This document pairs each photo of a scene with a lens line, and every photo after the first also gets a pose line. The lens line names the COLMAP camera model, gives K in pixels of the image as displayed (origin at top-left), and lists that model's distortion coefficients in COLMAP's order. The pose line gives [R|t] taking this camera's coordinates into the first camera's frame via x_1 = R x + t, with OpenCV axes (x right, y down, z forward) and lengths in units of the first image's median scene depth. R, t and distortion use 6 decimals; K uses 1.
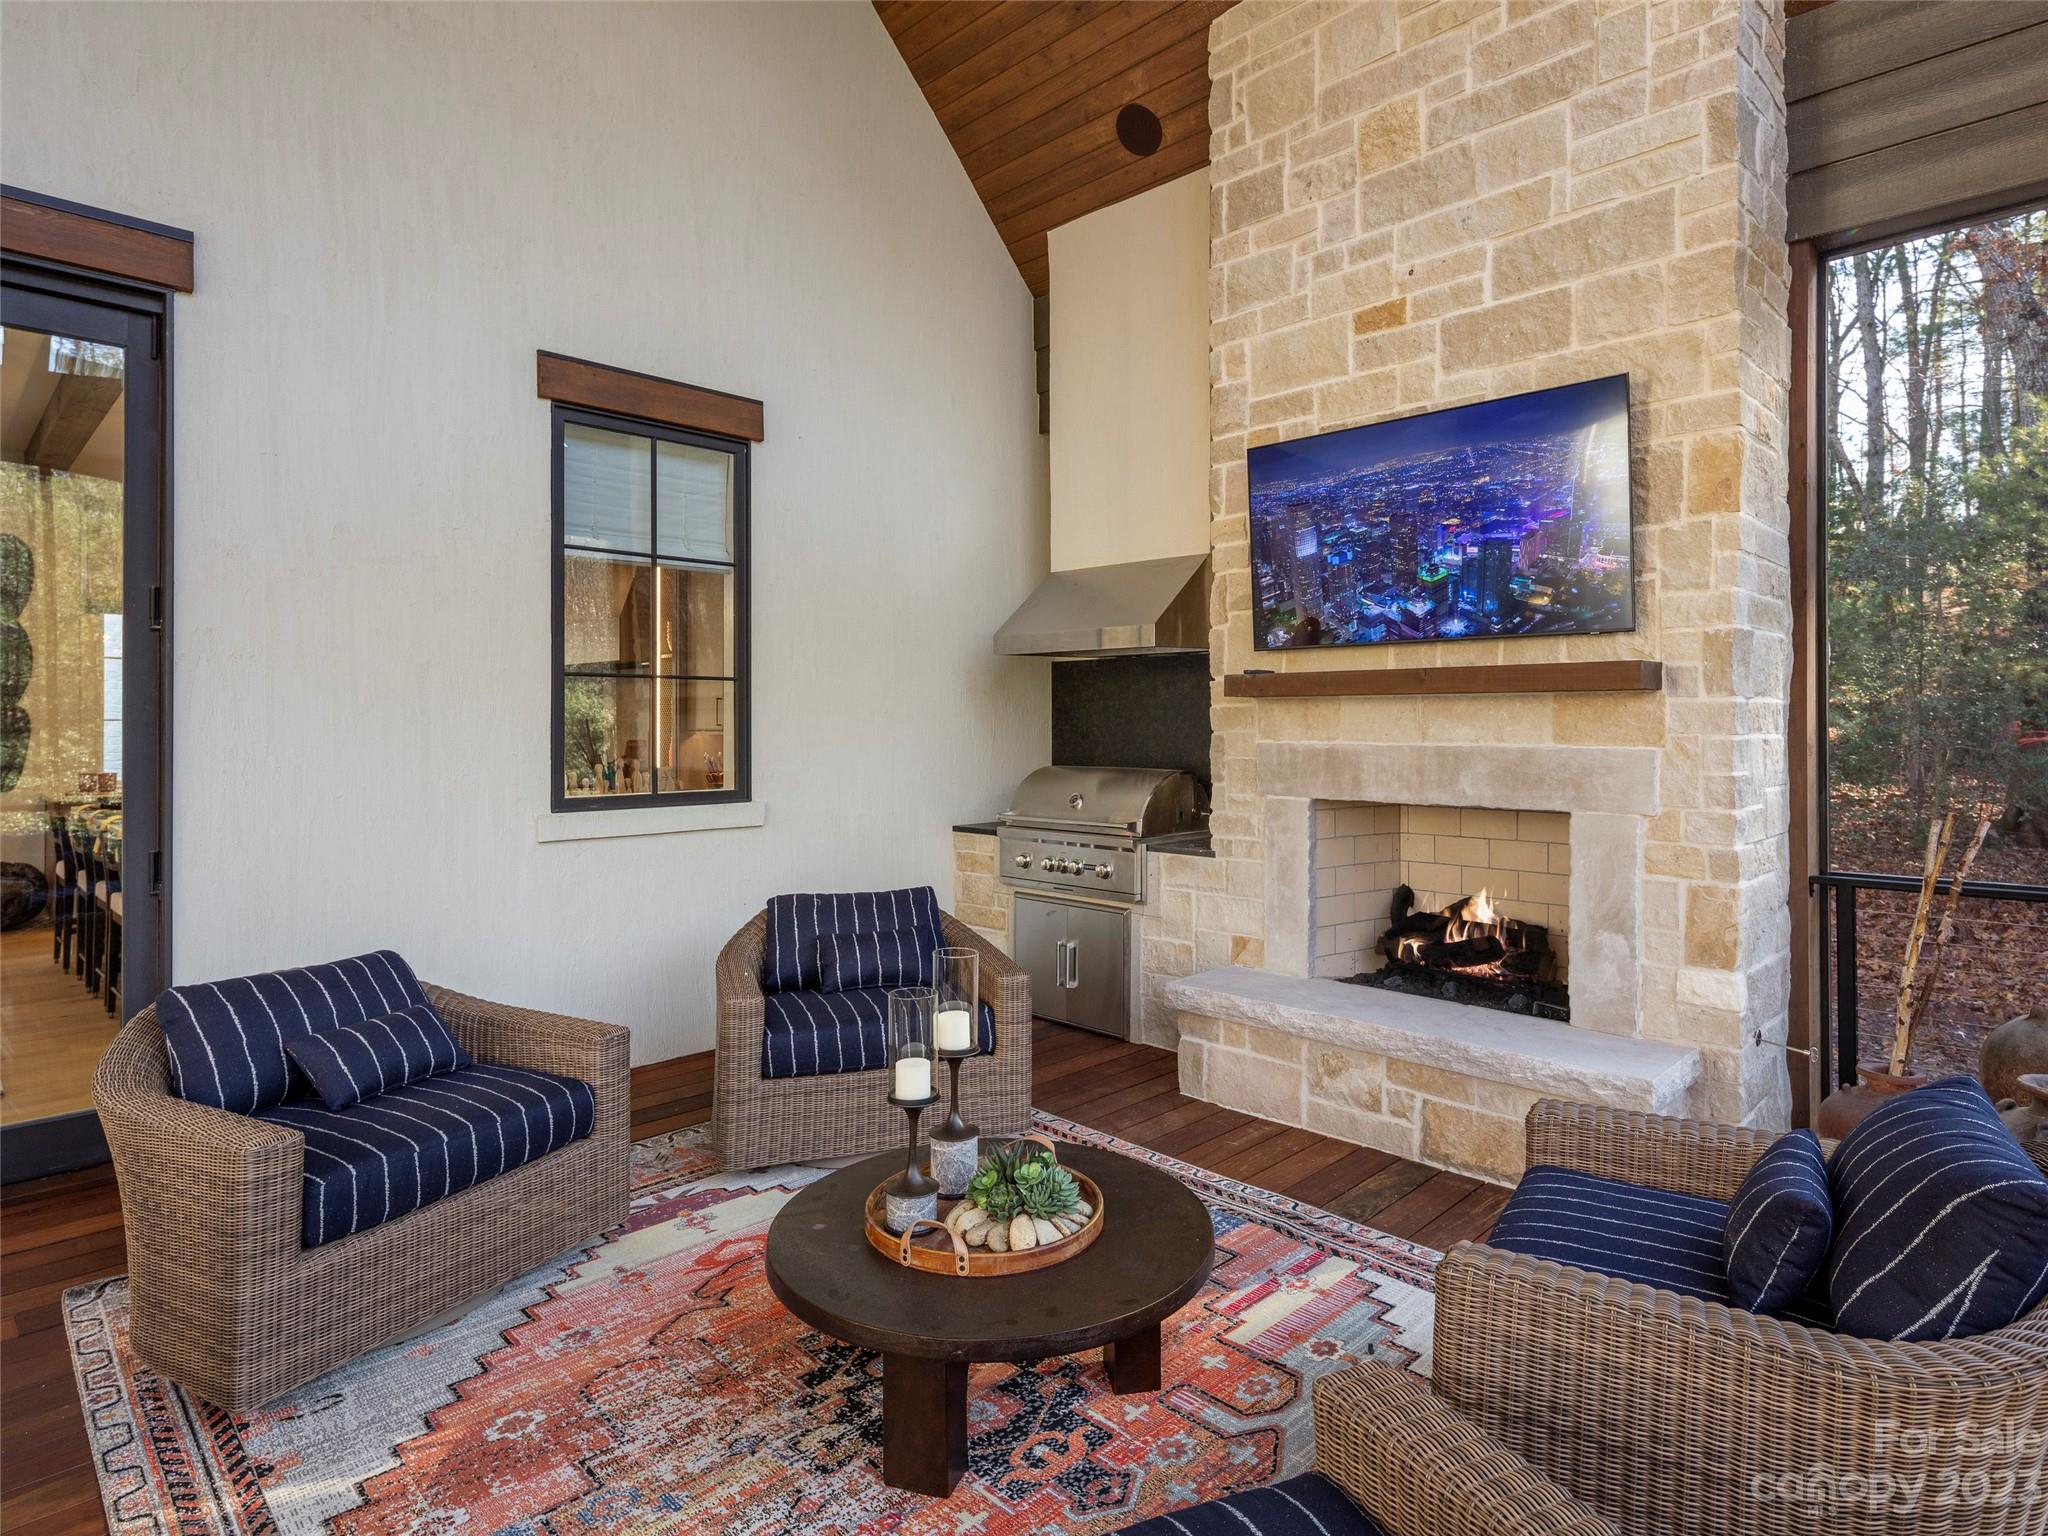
lens RADIAL K [[1132.1, 0, 1053.4], [0, 1132.1, 715.4], [0, 0, 1]] dist [0.012256, -0.007397]
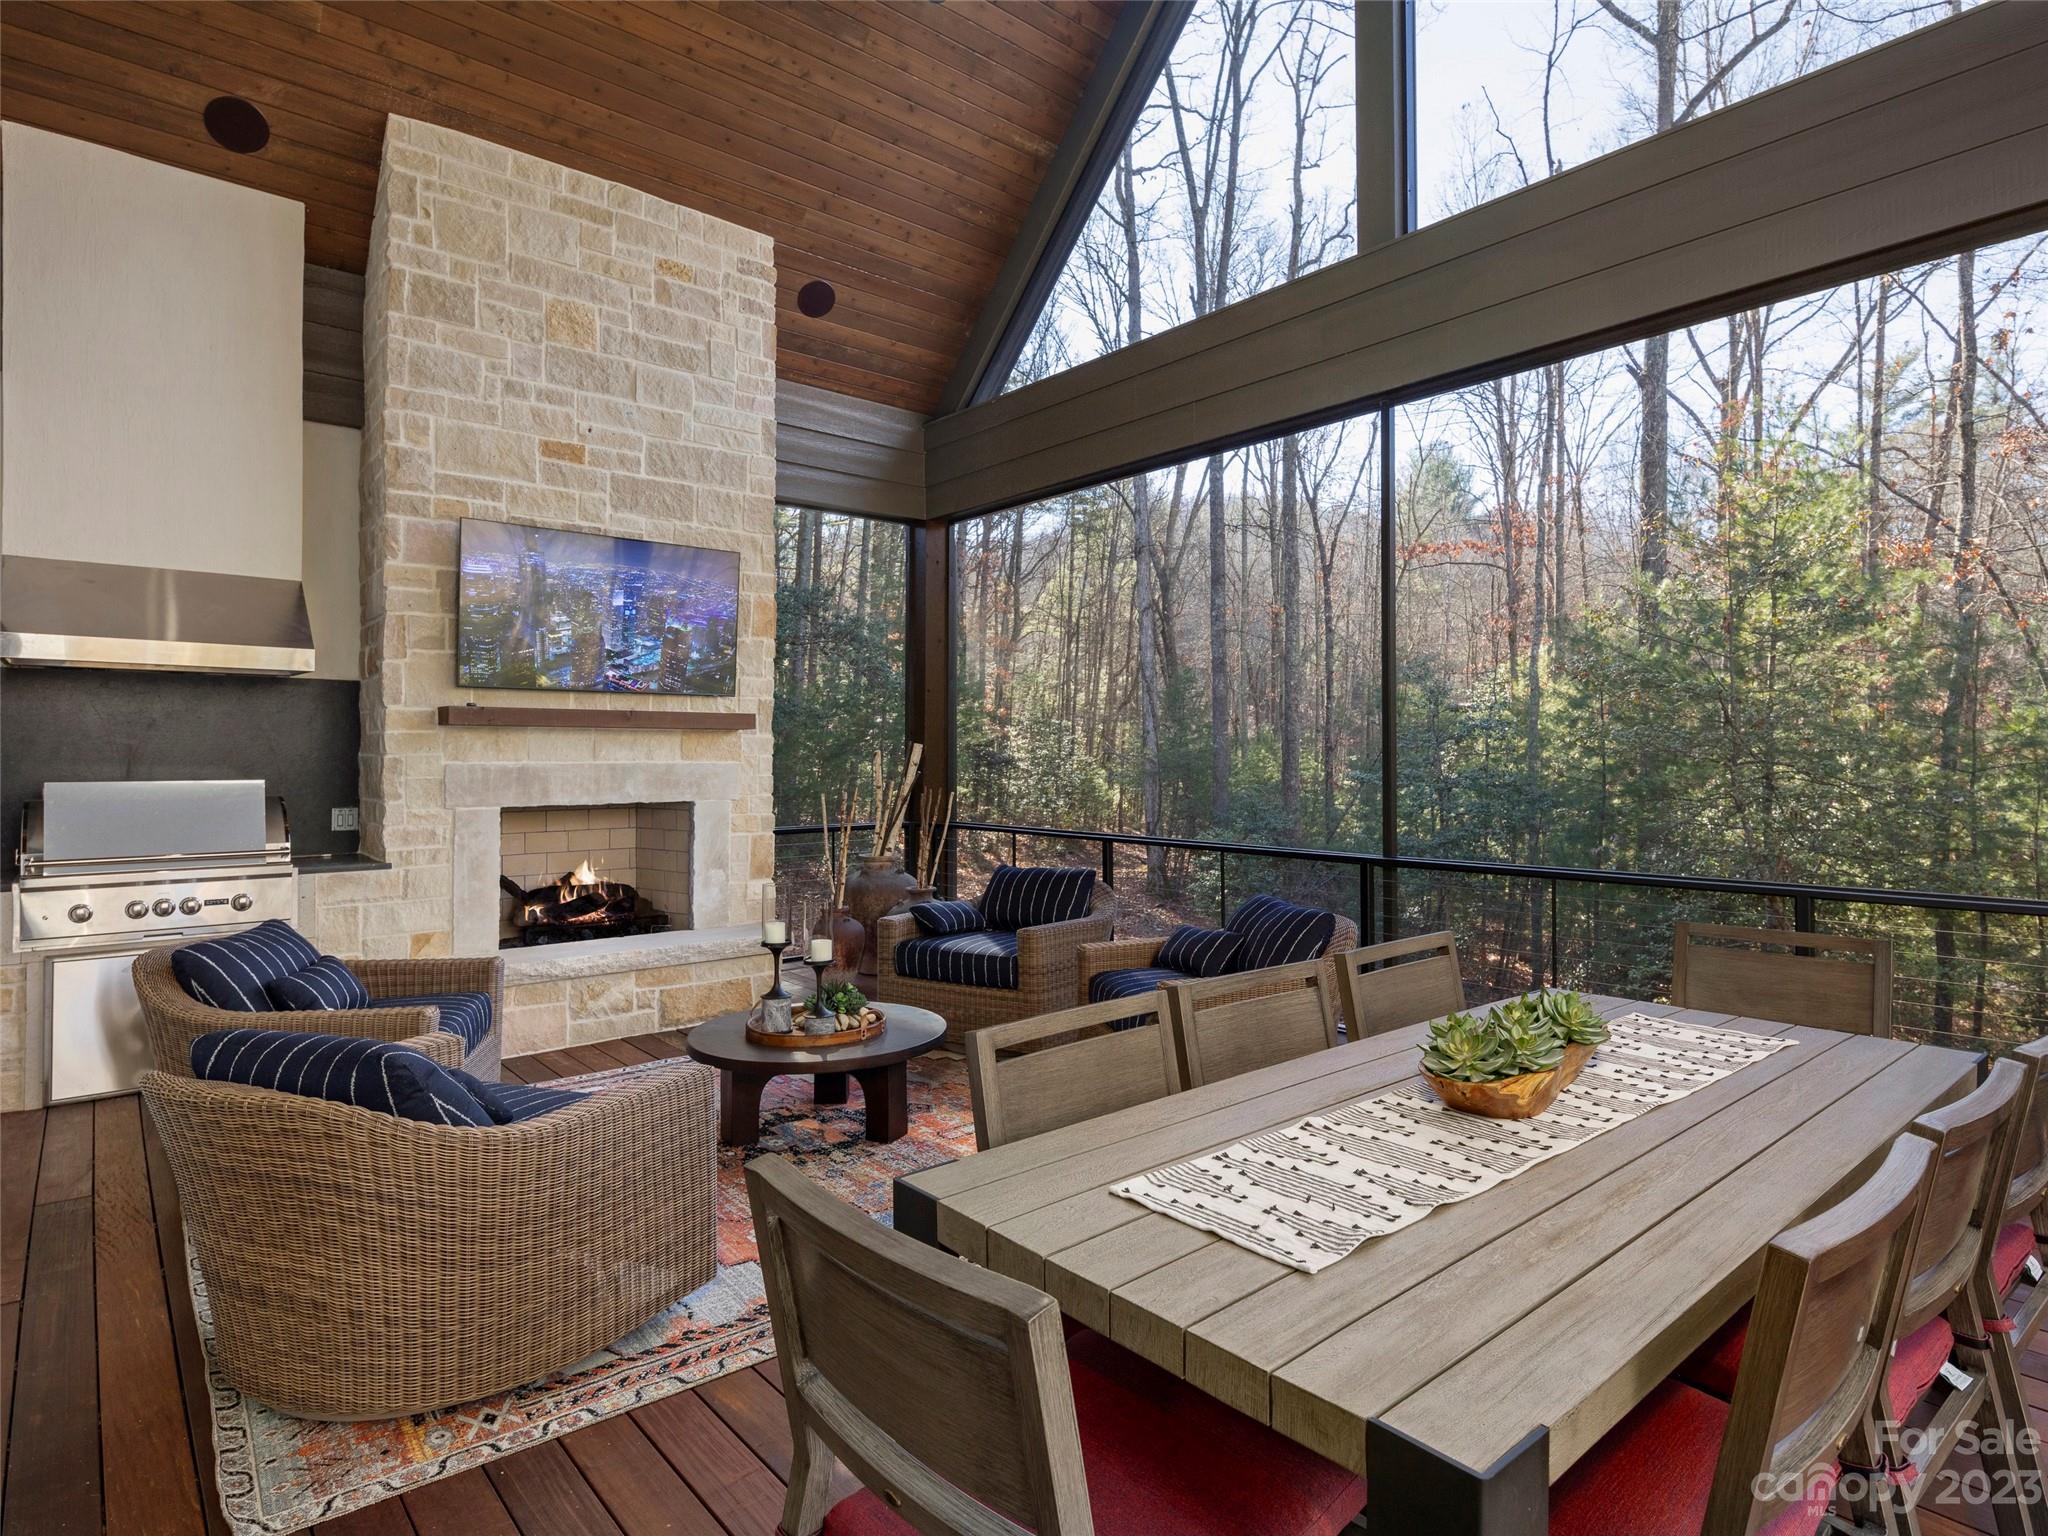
lens RADIAL K [[1132.1, 0, 1044.7], [0, 1132.1, 764.2], [0, 0, 1]] dist [0.012256, -0.007397]
pose [[0.093316, -0.012559, 0.995557, -1.008404], [-0.007960, 0.999879, 0.013360, 0.004056], [-0.995605, -0.009171, 0.093205, 0.283169]]
